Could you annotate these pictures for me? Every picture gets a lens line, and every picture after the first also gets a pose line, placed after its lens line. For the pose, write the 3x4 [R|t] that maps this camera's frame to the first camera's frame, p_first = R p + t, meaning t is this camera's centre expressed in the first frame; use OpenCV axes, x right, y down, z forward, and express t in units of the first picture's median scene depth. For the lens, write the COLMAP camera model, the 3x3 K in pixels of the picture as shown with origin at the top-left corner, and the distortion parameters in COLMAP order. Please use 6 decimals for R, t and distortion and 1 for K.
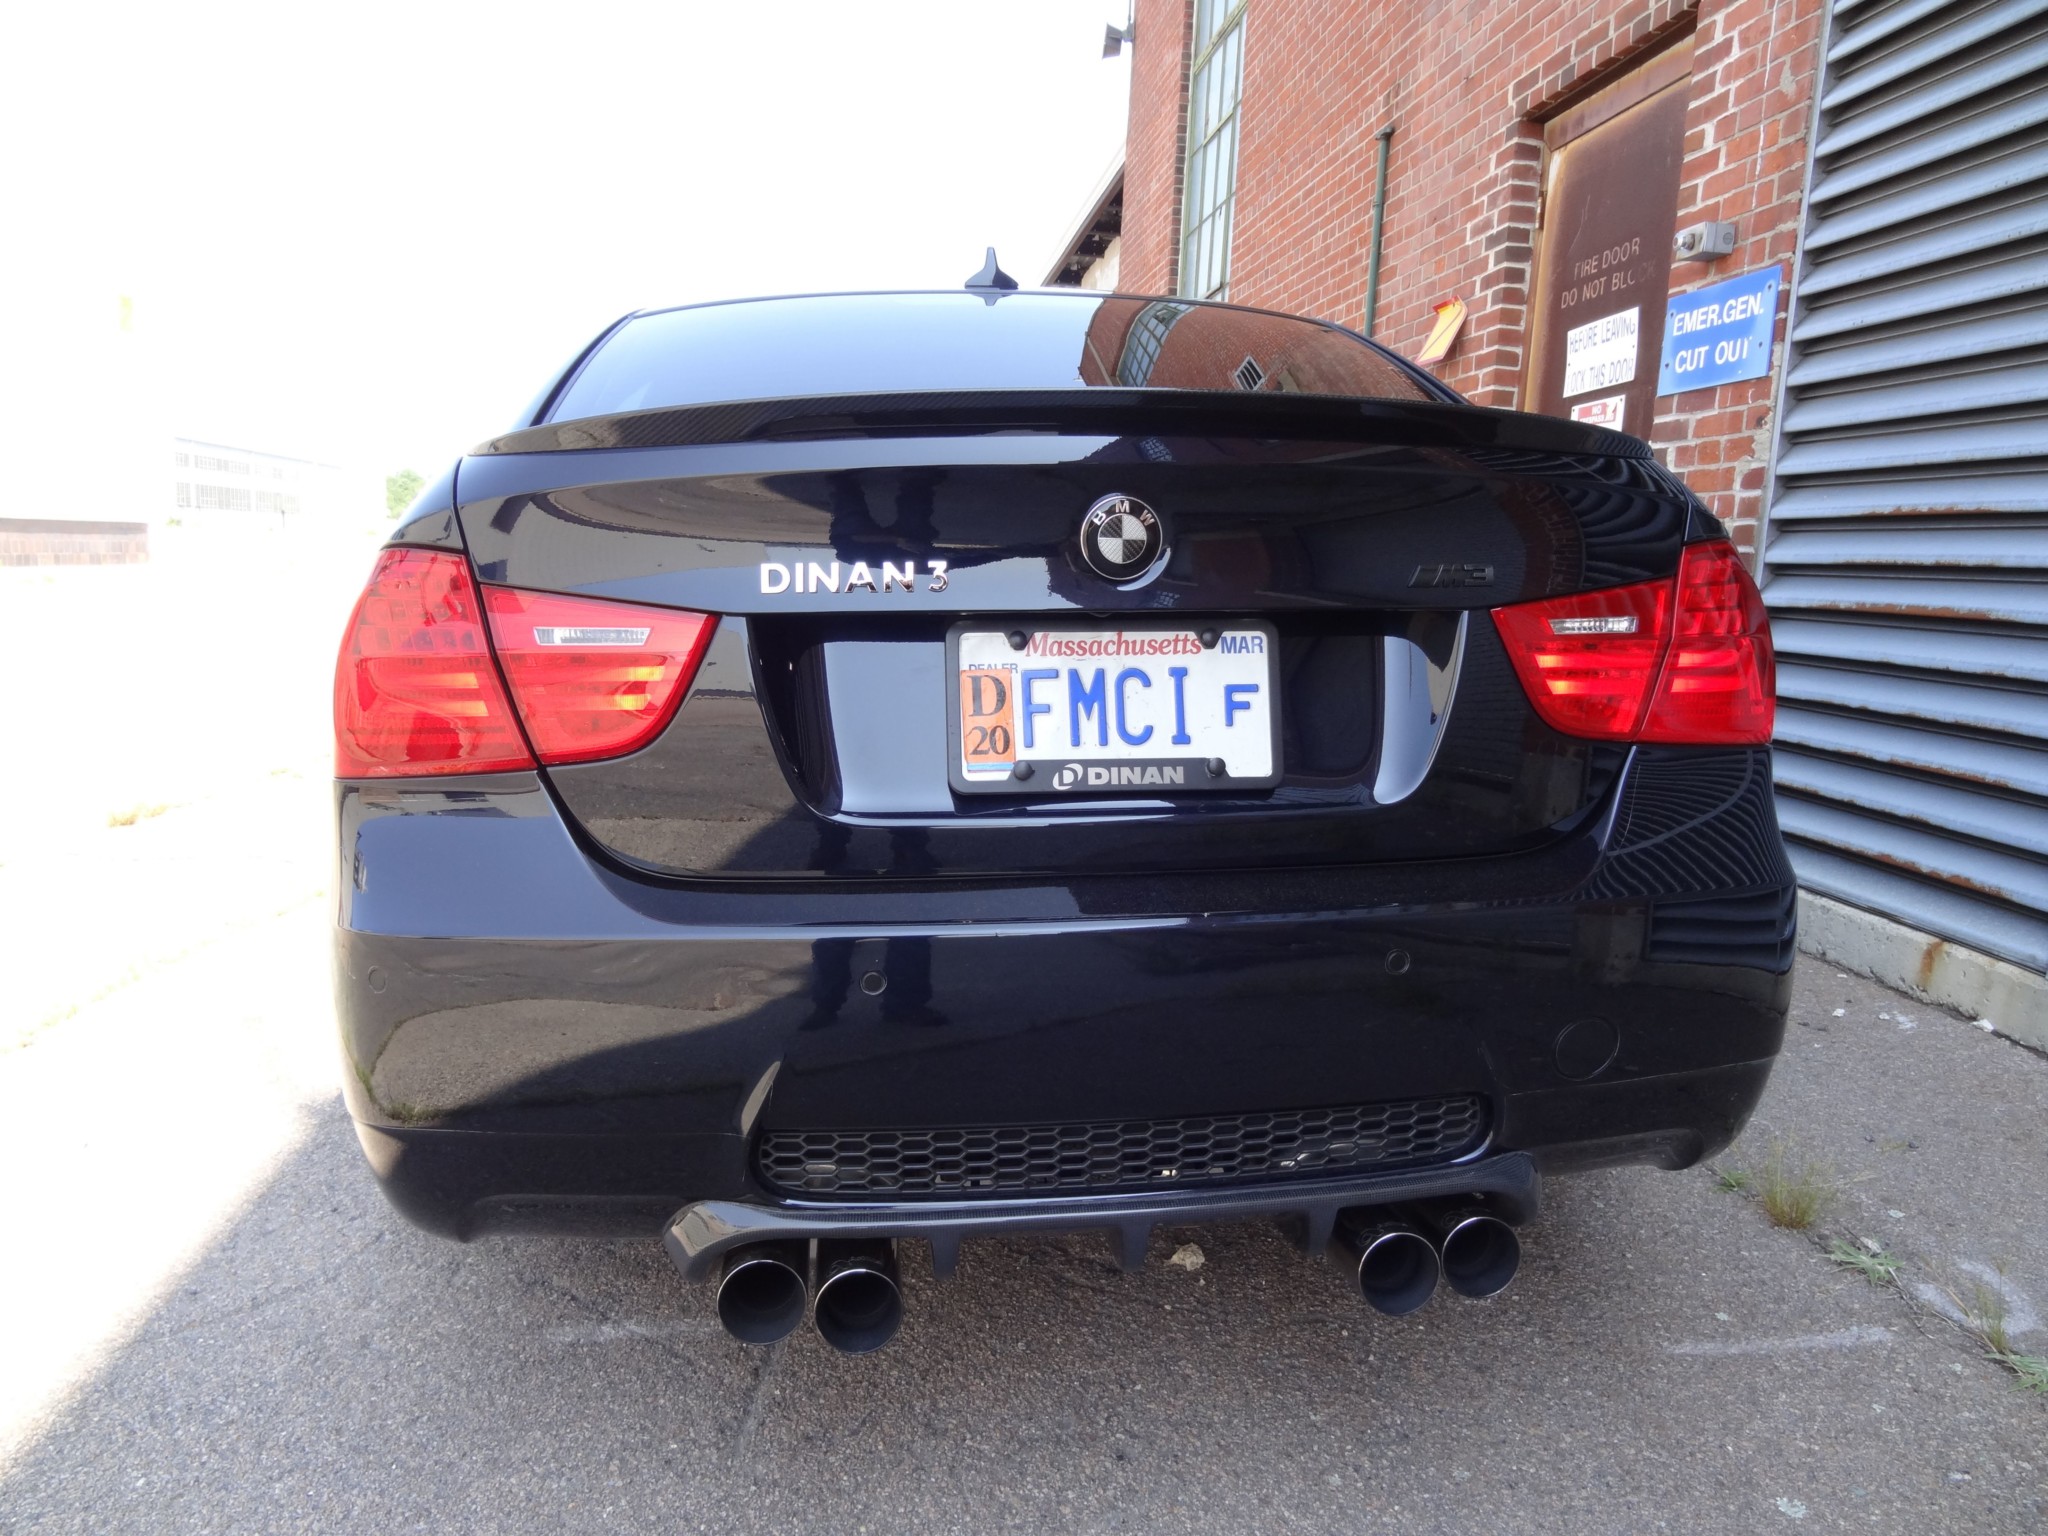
lens RADIAL K [[1444.2, 0, 1003.2], [0, 1444.2, 771.1], [0, 0, 1]] dist [0.003621, 0.005915]
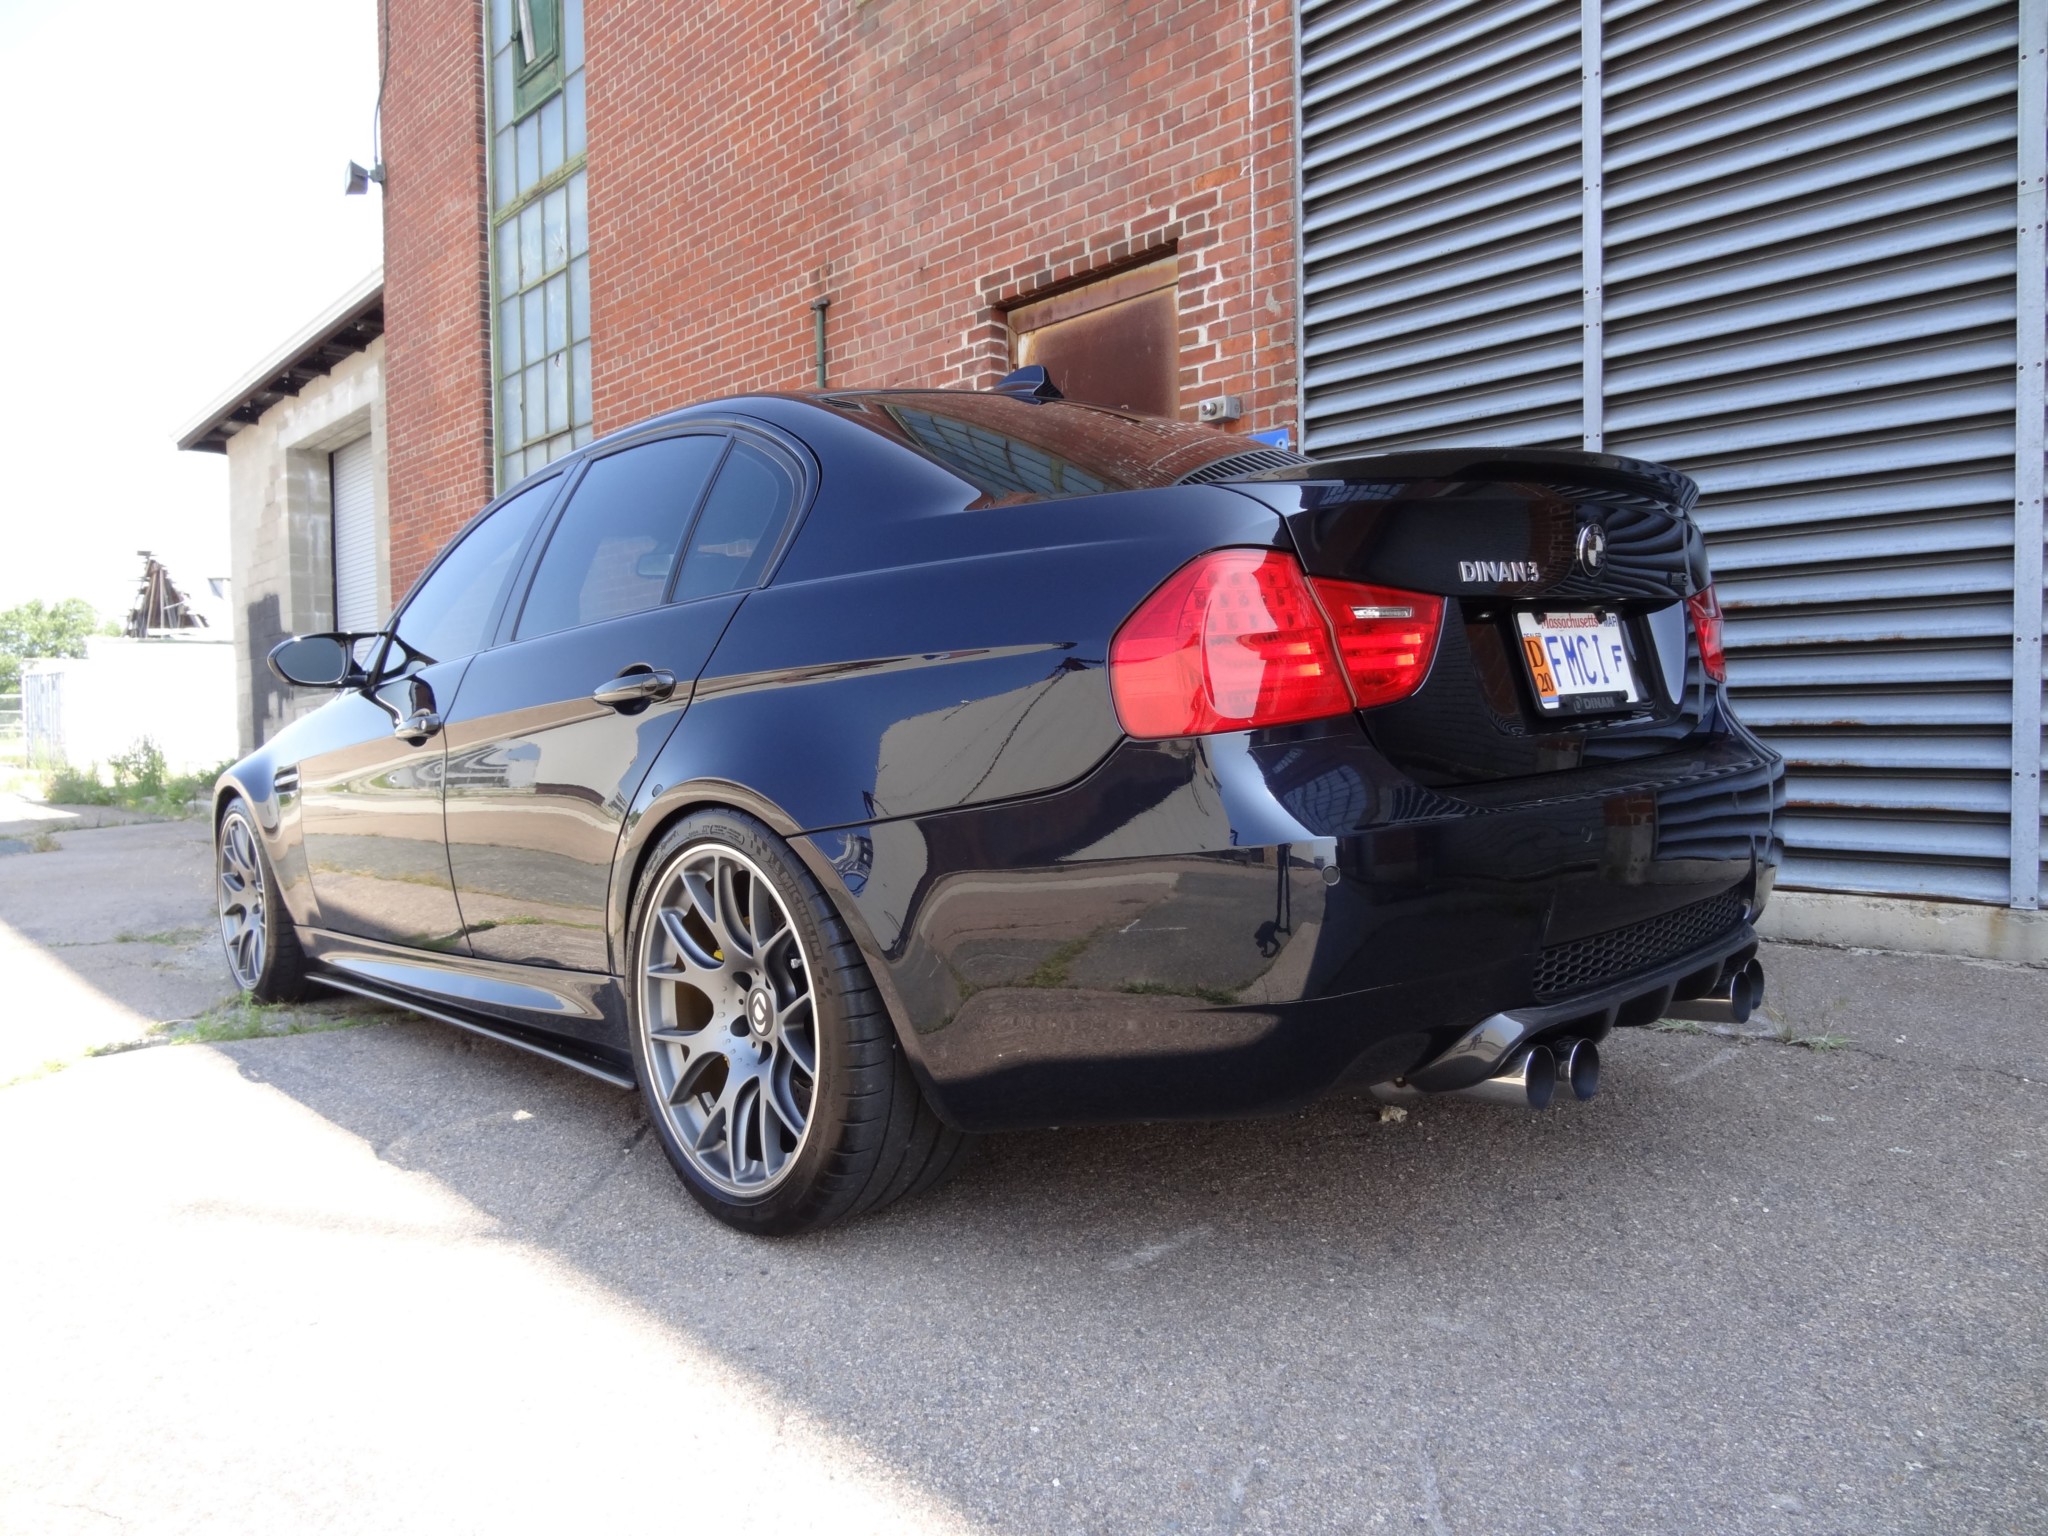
lens RADIAL K [[1444.2, 0, 1001.5], [0, 1444.2, 778.9], [0, 0, 1]] dist [0.003621, 0.005915]
pose [[0.819983, -0.077502, 0.567117, -0.563525], [0.134622, 0.989110, -0.059476, 0.038253], [-0.556331, 0.125116, 0.821487, 0.041303]]
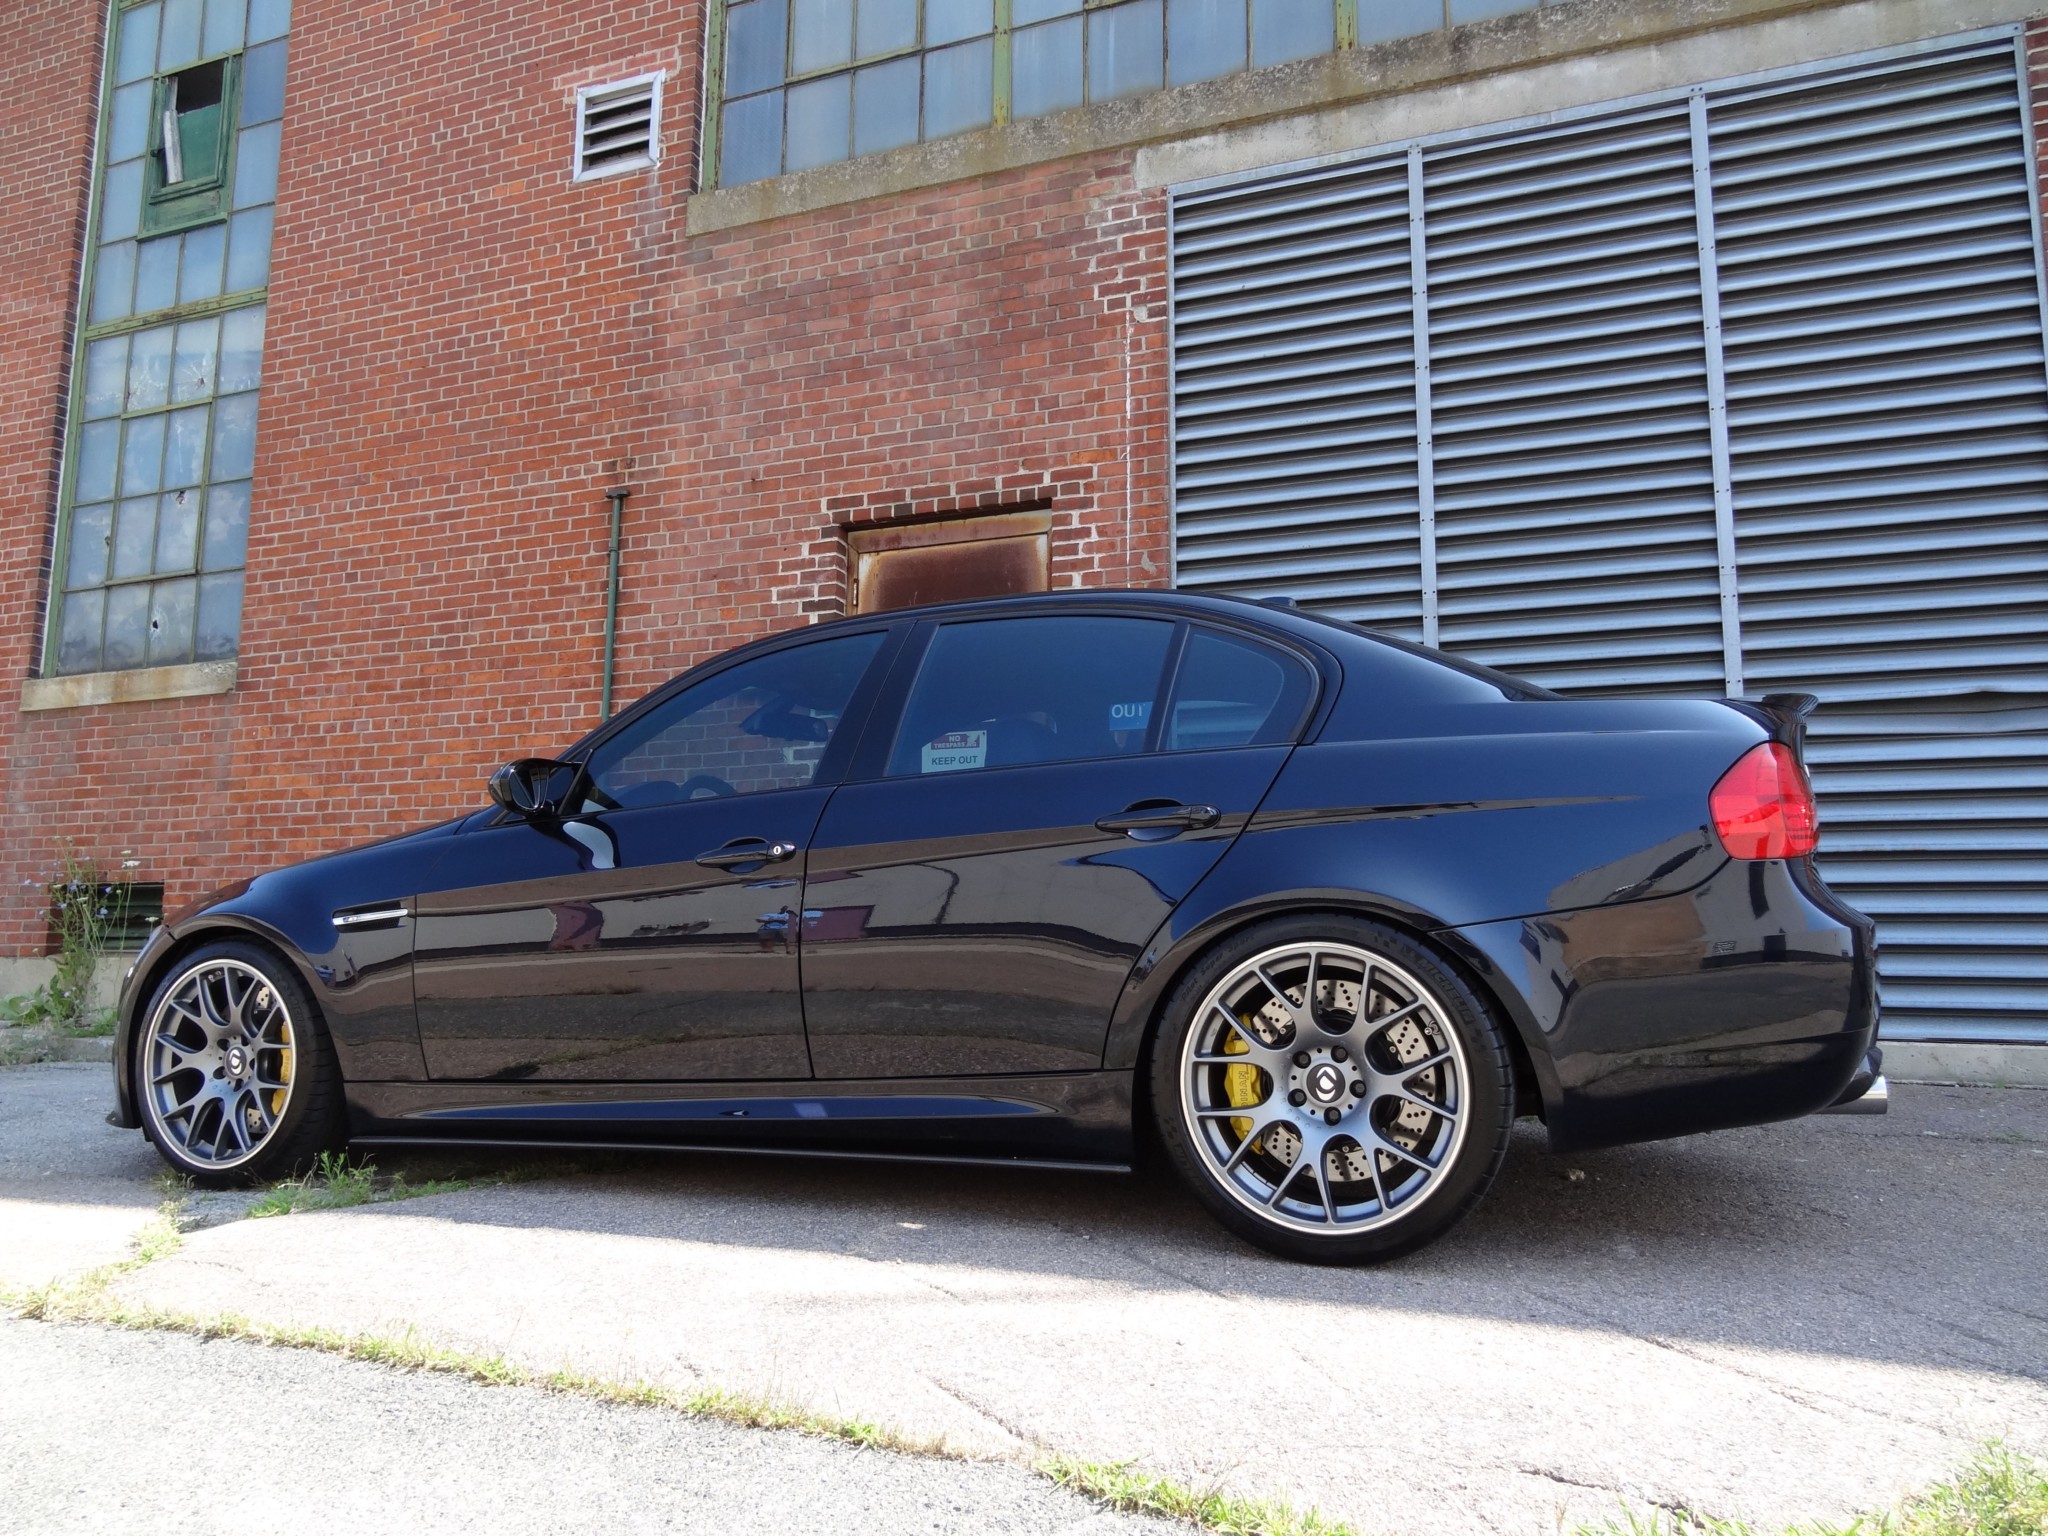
lens RADIAL K [[1444.2, 0, 1006.1], [0, 1444.2, 783.9], [0, 0, 1]] dist [0.003621, 0.005915]
pose [[0.479894, 0.065768, 0.874858, -1.126002], [0.140035, 0.978660, -0.150385, 0.021012], [-0.866079, 0.194680, 0.460443, 0.433596]]
